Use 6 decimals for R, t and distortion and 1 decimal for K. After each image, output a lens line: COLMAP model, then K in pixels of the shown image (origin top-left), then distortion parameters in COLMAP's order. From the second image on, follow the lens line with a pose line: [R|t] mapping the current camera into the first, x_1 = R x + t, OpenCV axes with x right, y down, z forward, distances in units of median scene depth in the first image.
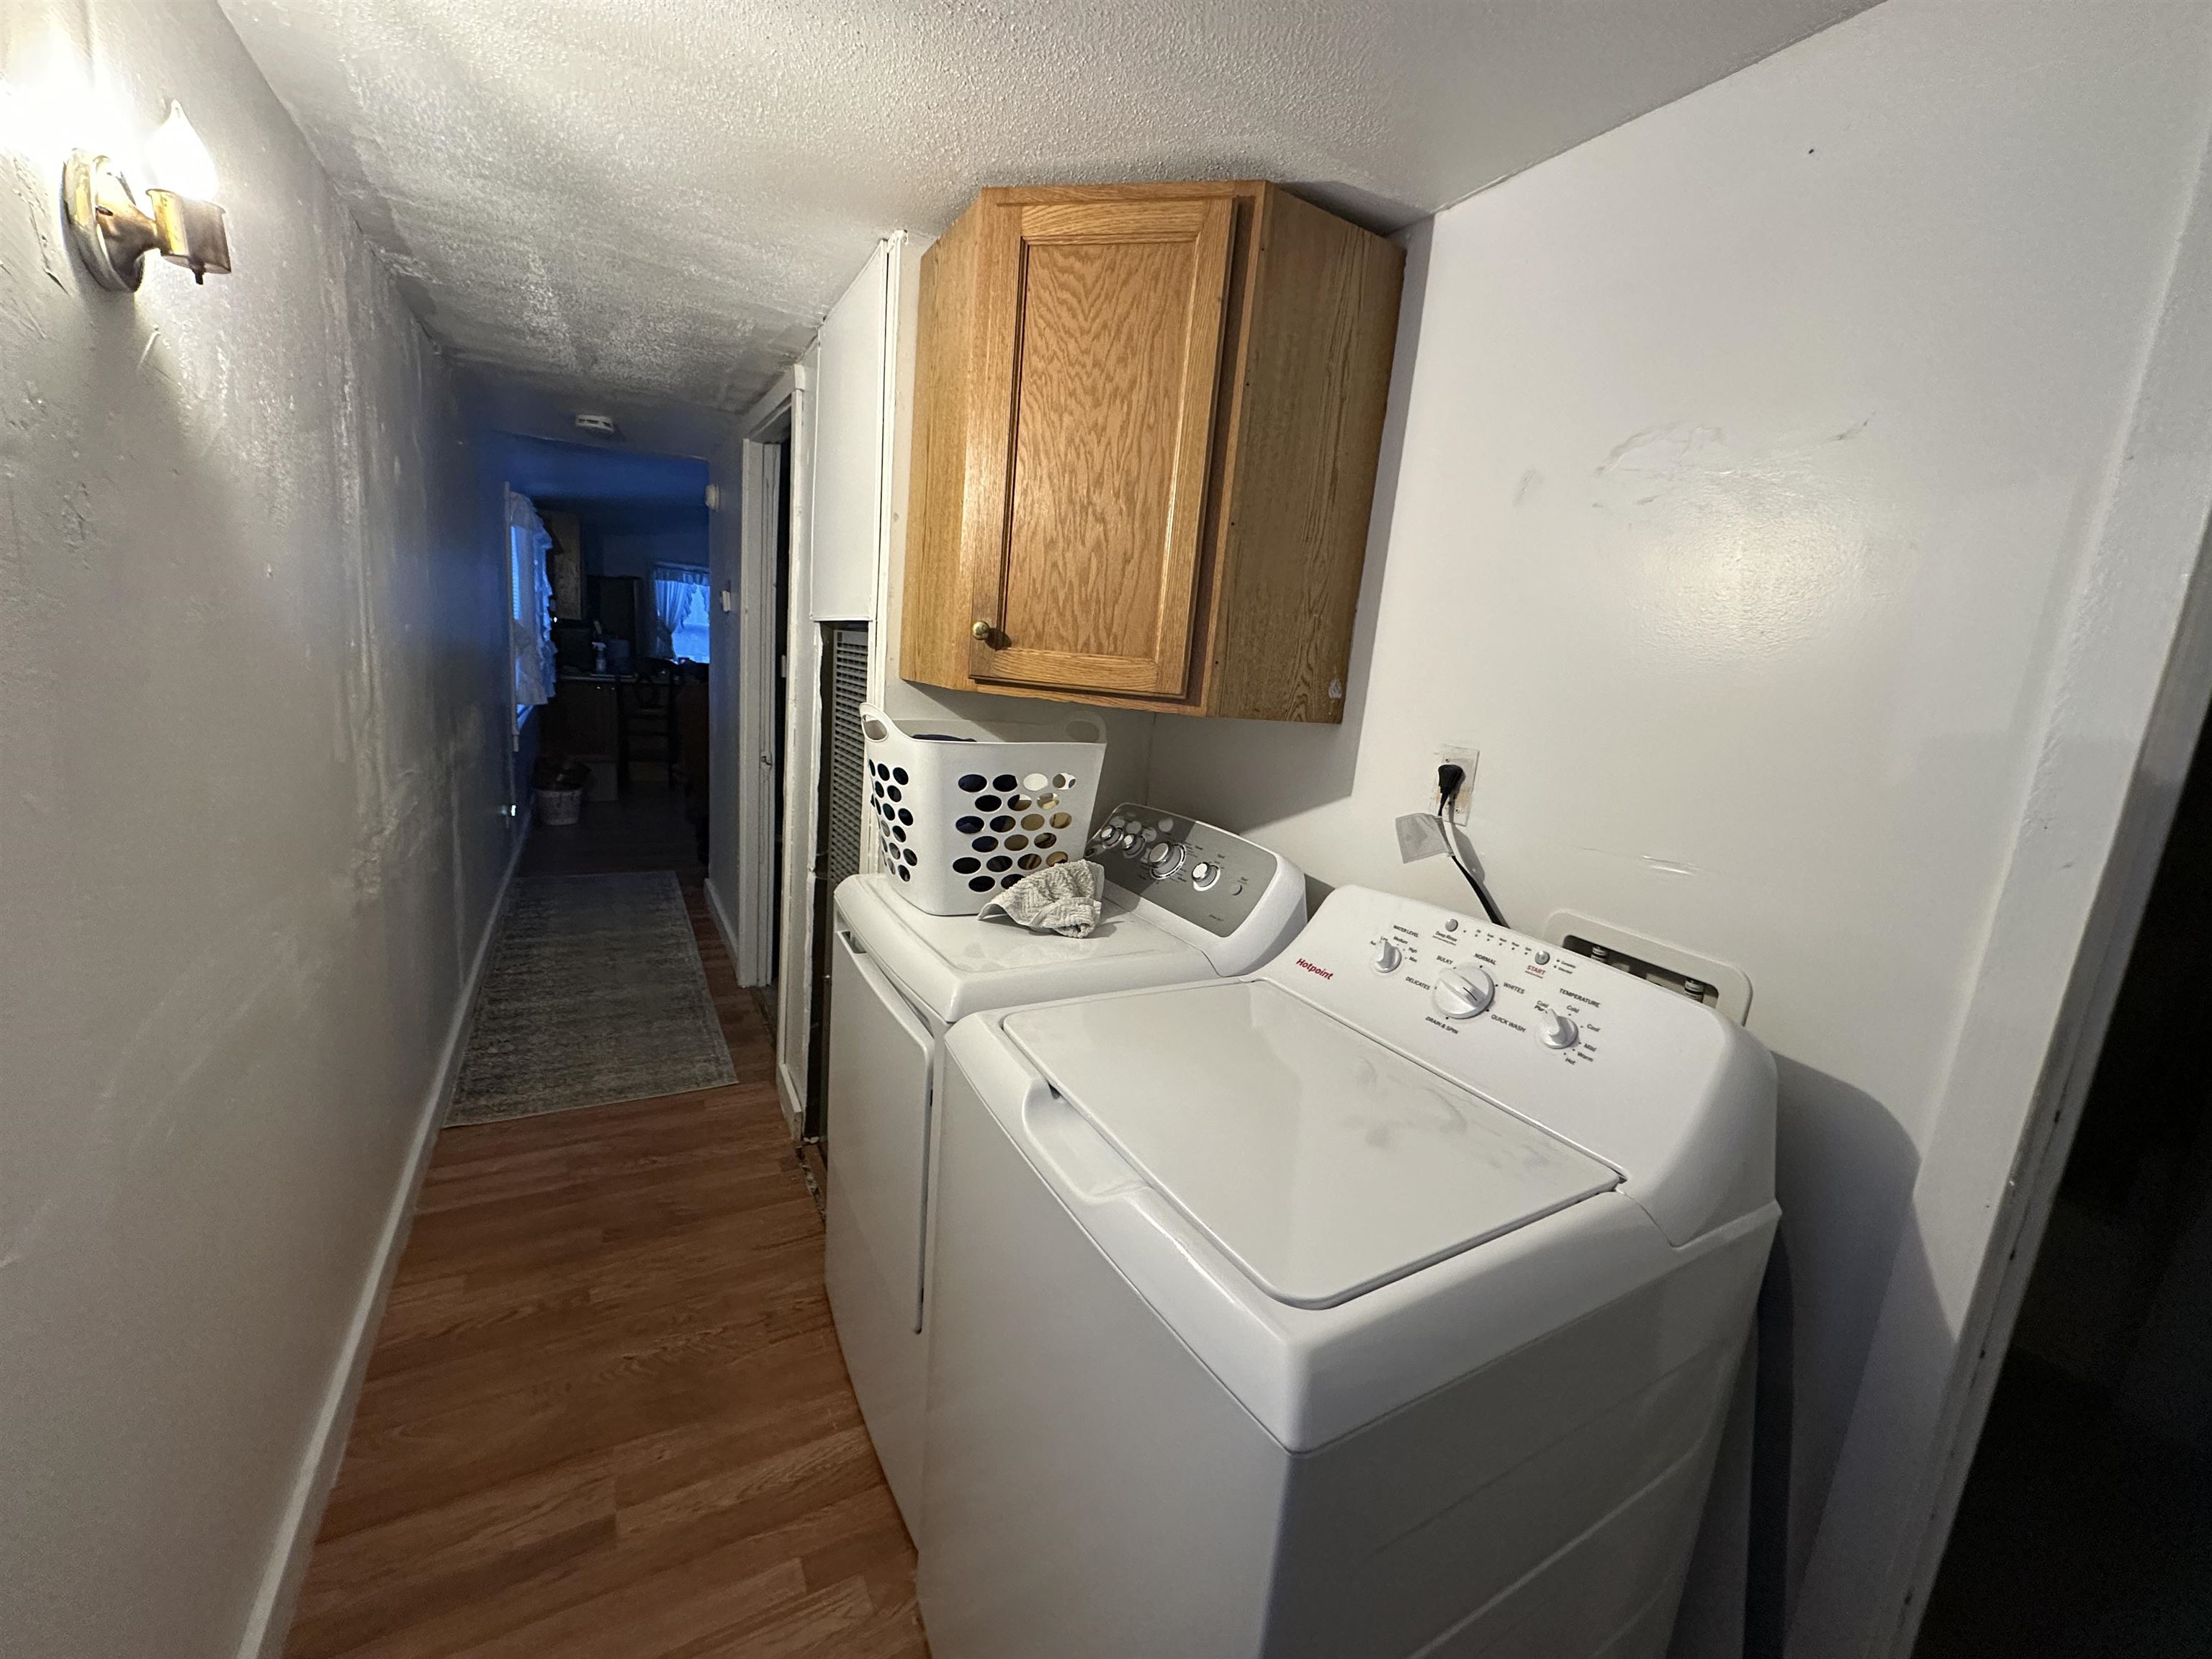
lens RADIAL K [[882.3, 0, 1106.0], [0, 882.3, 829.5], [0, 0, 1]] dist [-0.001800, -0.000147]
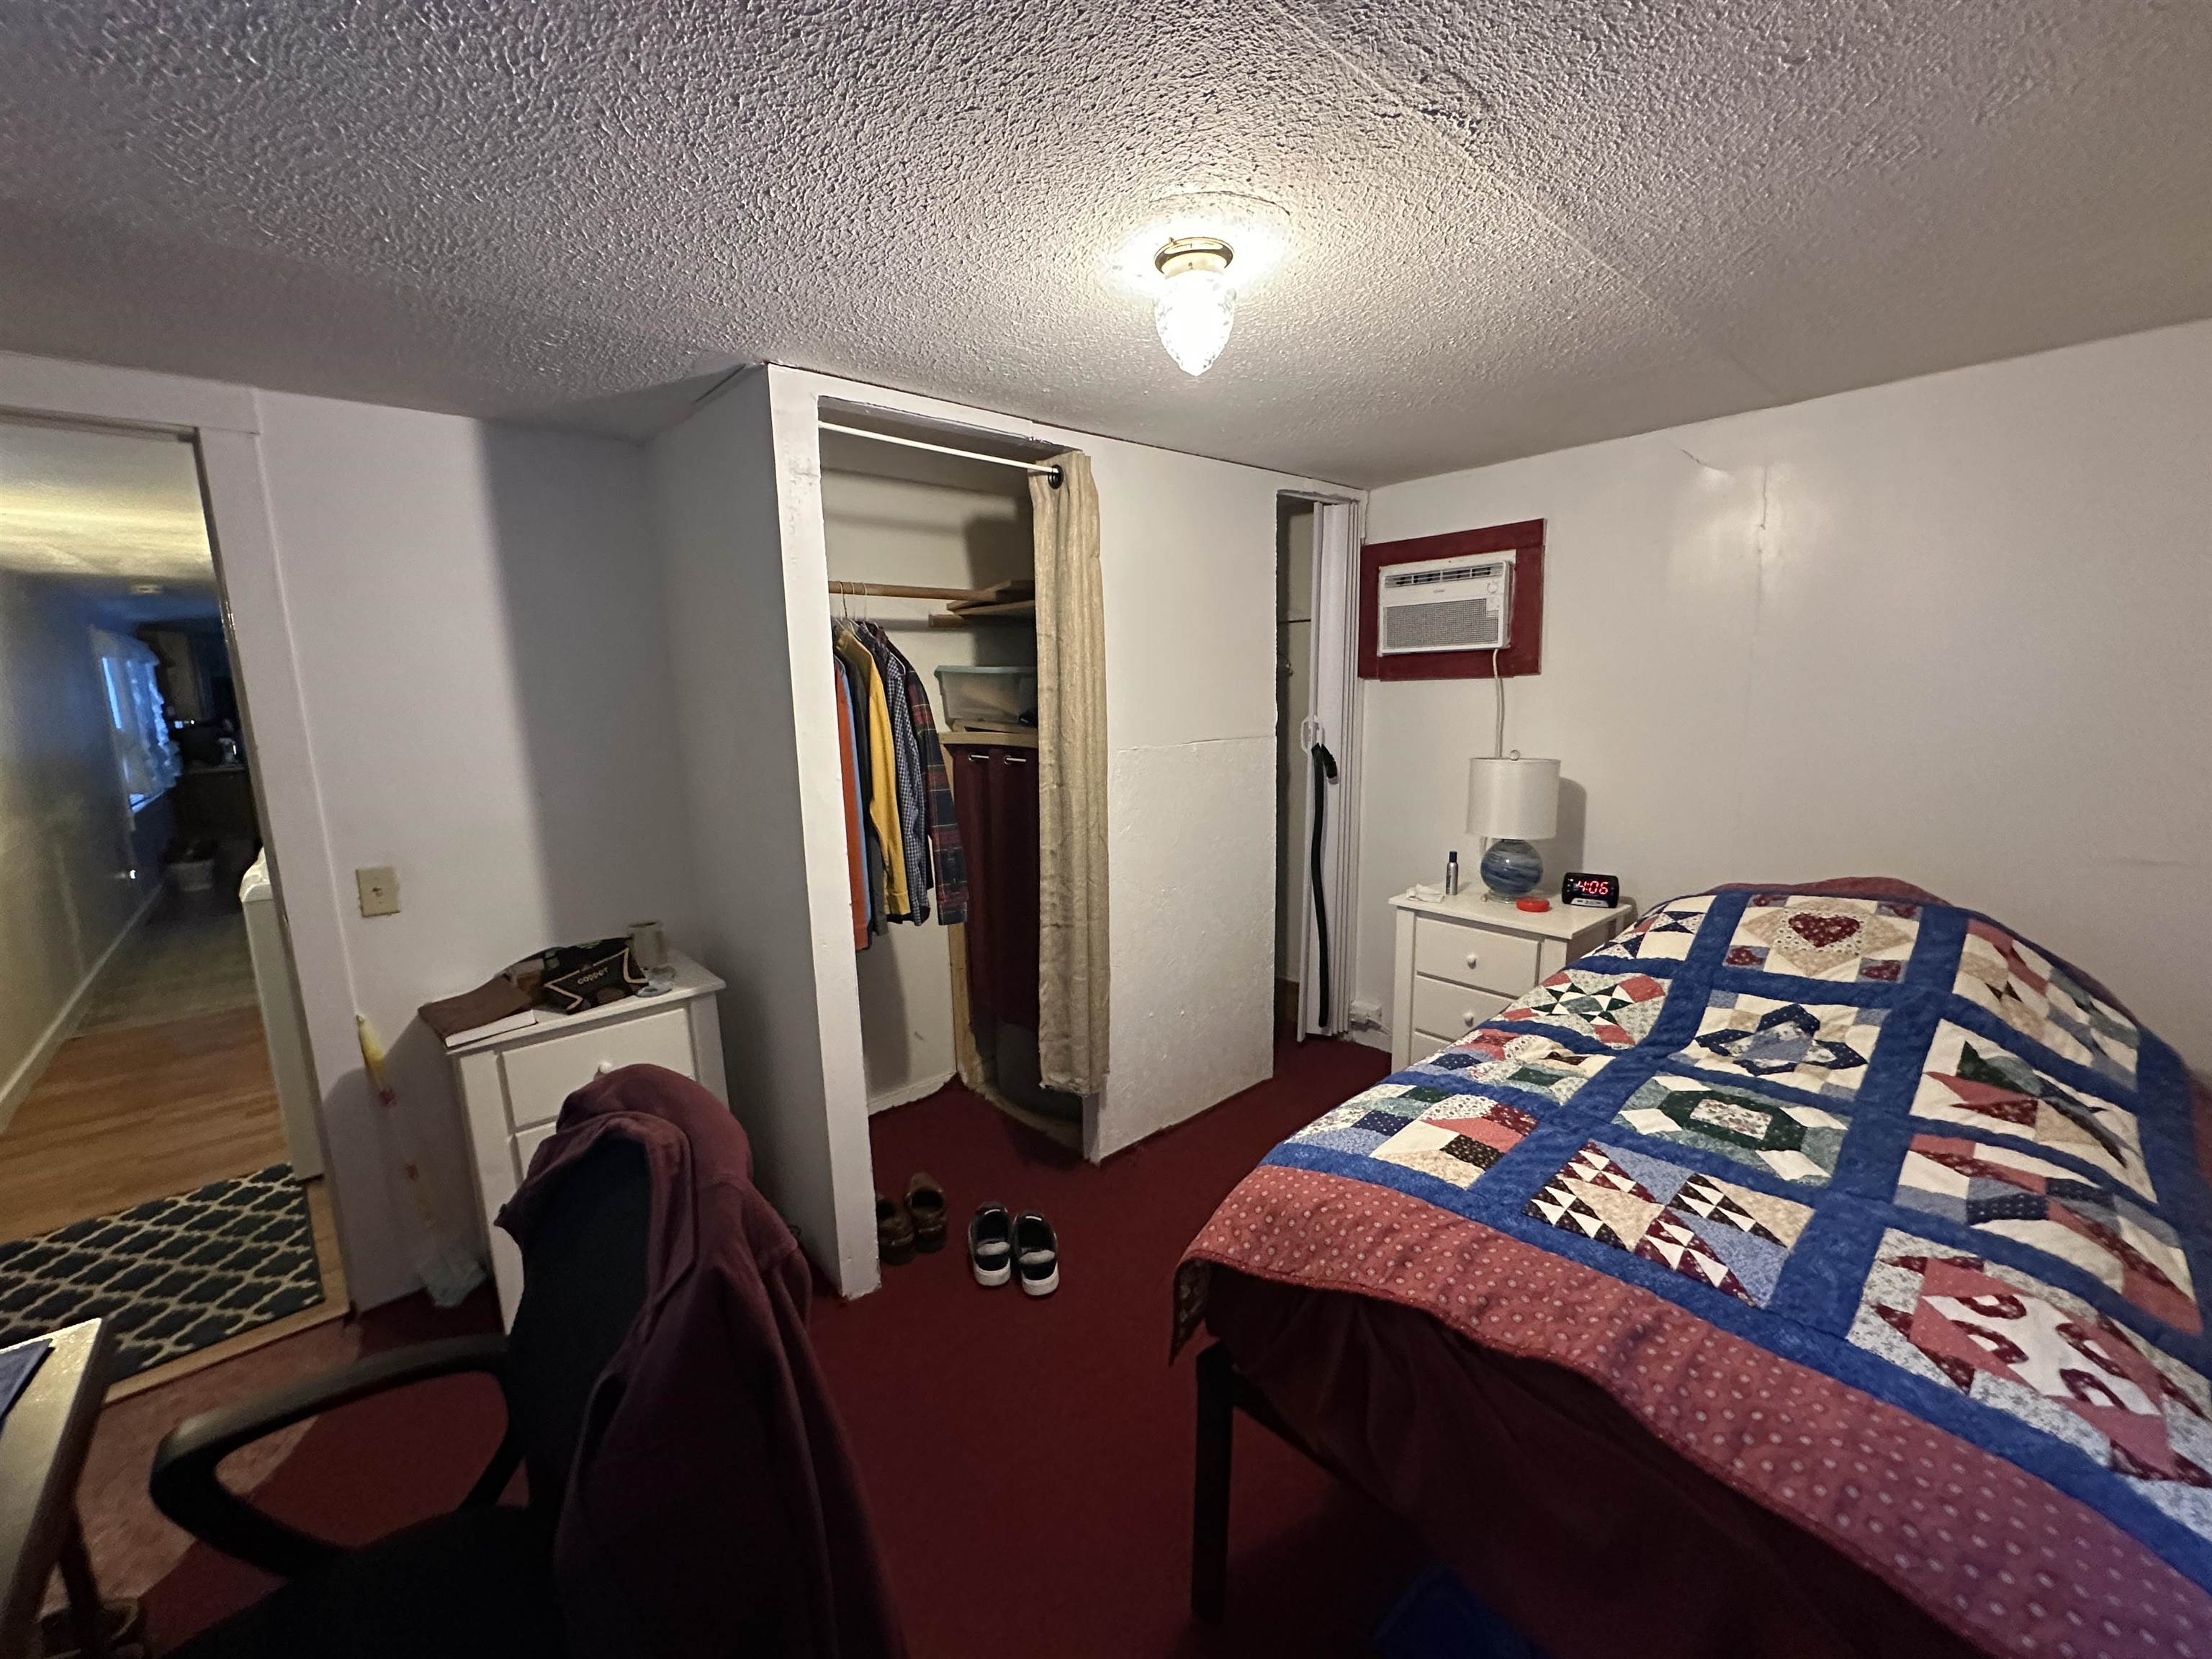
lens RADIAL K [[882.3, 0, 1106.0], [0, 882.3, 829.5], [0, 0, 1]] dist [-0.001800, -0.000147]
pose [[0.970093, -0.143174, 0.196014, 0.428011], [0.147240, 0.989081, -0.006254, 0.118824], [-0.192978, 0.034928, 0.980581, -0.497766]]
